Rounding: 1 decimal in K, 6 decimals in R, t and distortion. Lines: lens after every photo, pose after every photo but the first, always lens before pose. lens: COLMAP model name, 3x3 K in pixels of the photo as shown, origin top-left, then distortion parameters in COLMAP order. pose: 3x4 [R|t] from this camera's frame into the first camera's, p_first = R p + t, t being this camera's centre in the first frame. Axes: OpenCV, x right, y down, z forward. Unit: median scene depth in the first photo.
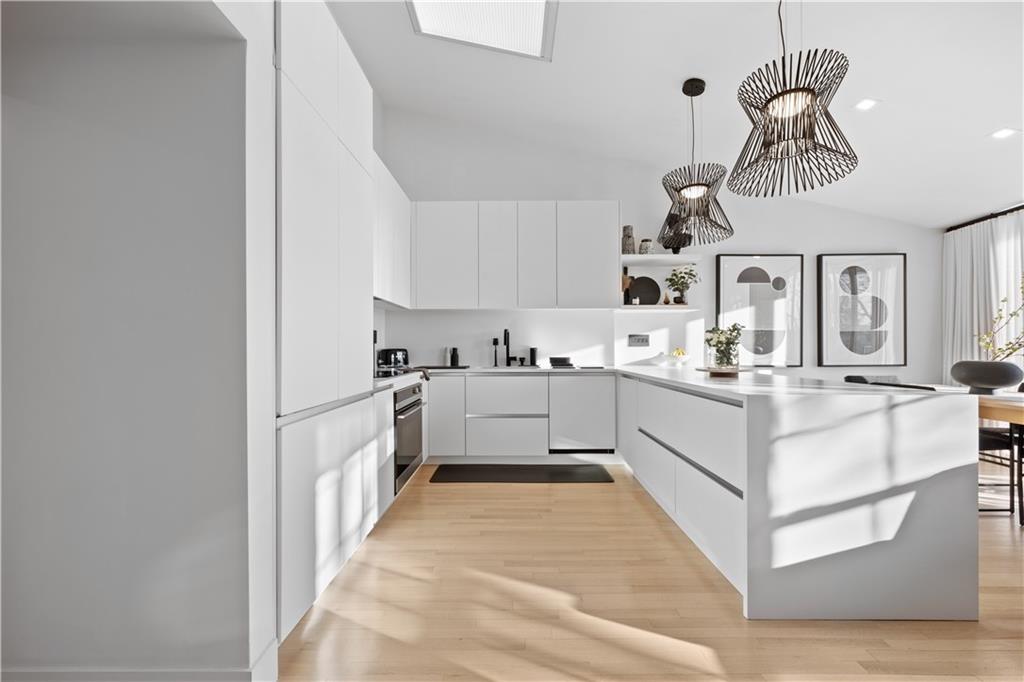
lens RADIAL K [[414.2, 0, 511.5], [0, 414.2, 347.0], [0, 0, 1]] dist [-0.000515, -0.000357]
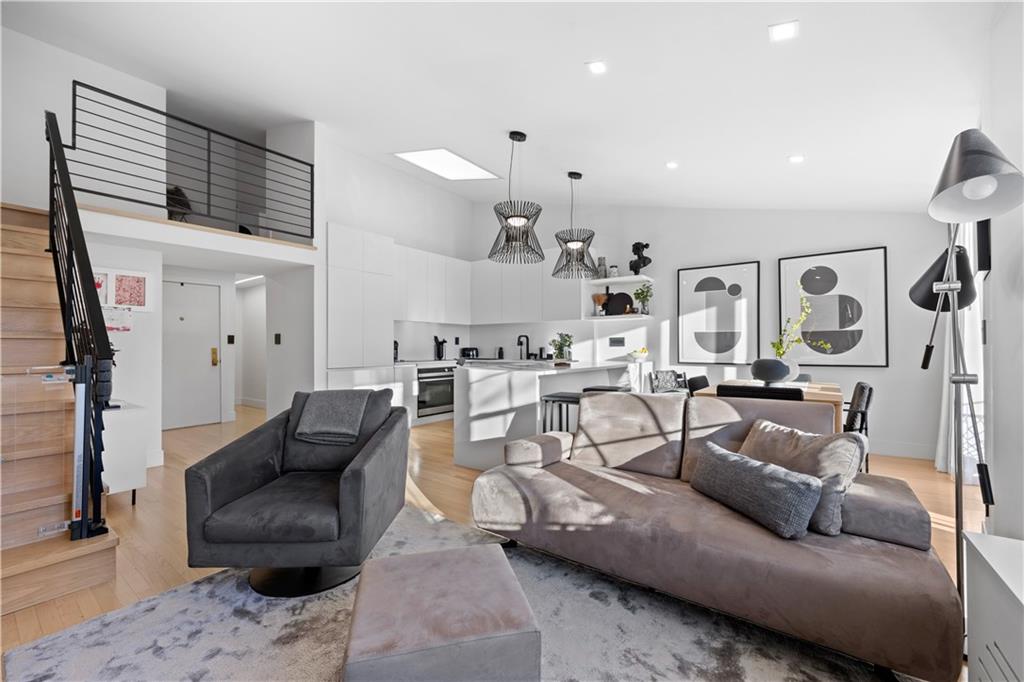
lens RADIAL K [[424.3, 0, 501.8], [0, 424.3, 342.3], [0, 0, 1]] dist [-0.000740, -0.000213]
pose [[0.791653, -0.006310, -0.610938, 0.890242], [0.002452, 0.999971, -0.007151, -0.005397], [0.610966, 0.004163, 0.791646, -0.302759]]
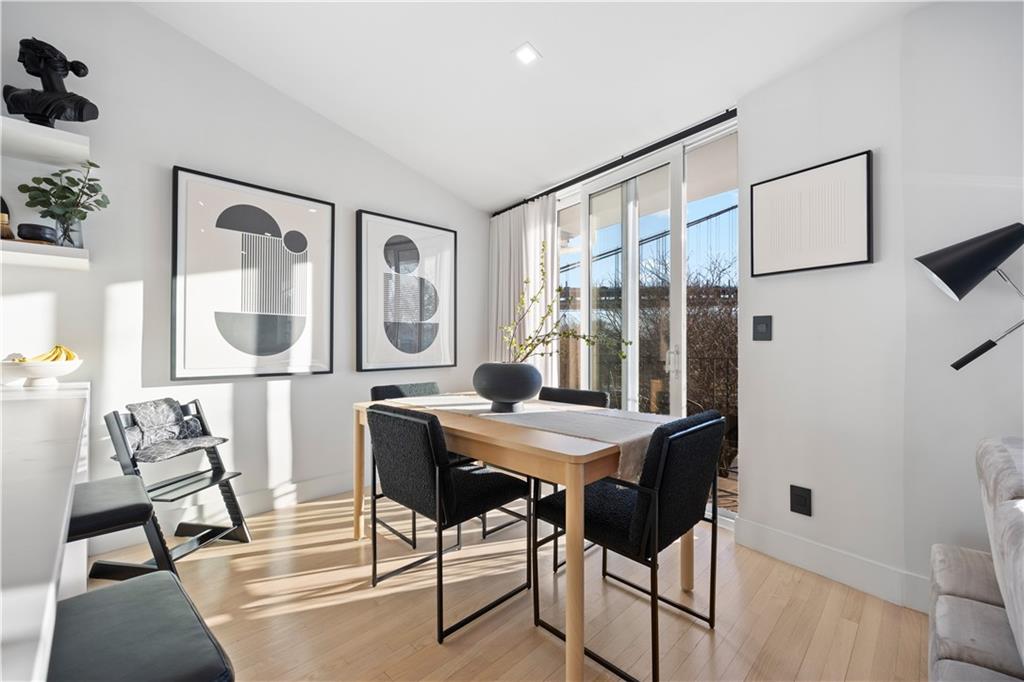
lens RADIAL K [[424.3, 0, 501.8], [0, 424.3, 342.3], [0, 0, 1]] dist [-0.000740, -0.000213]
pose [[0.714173, 0.005508, 0.699947, 0.442372], [-0.002393, 0.999982, -0.005427, 0.001573], [-0.699965, 0.002201, 0.714174, 0.342534]]
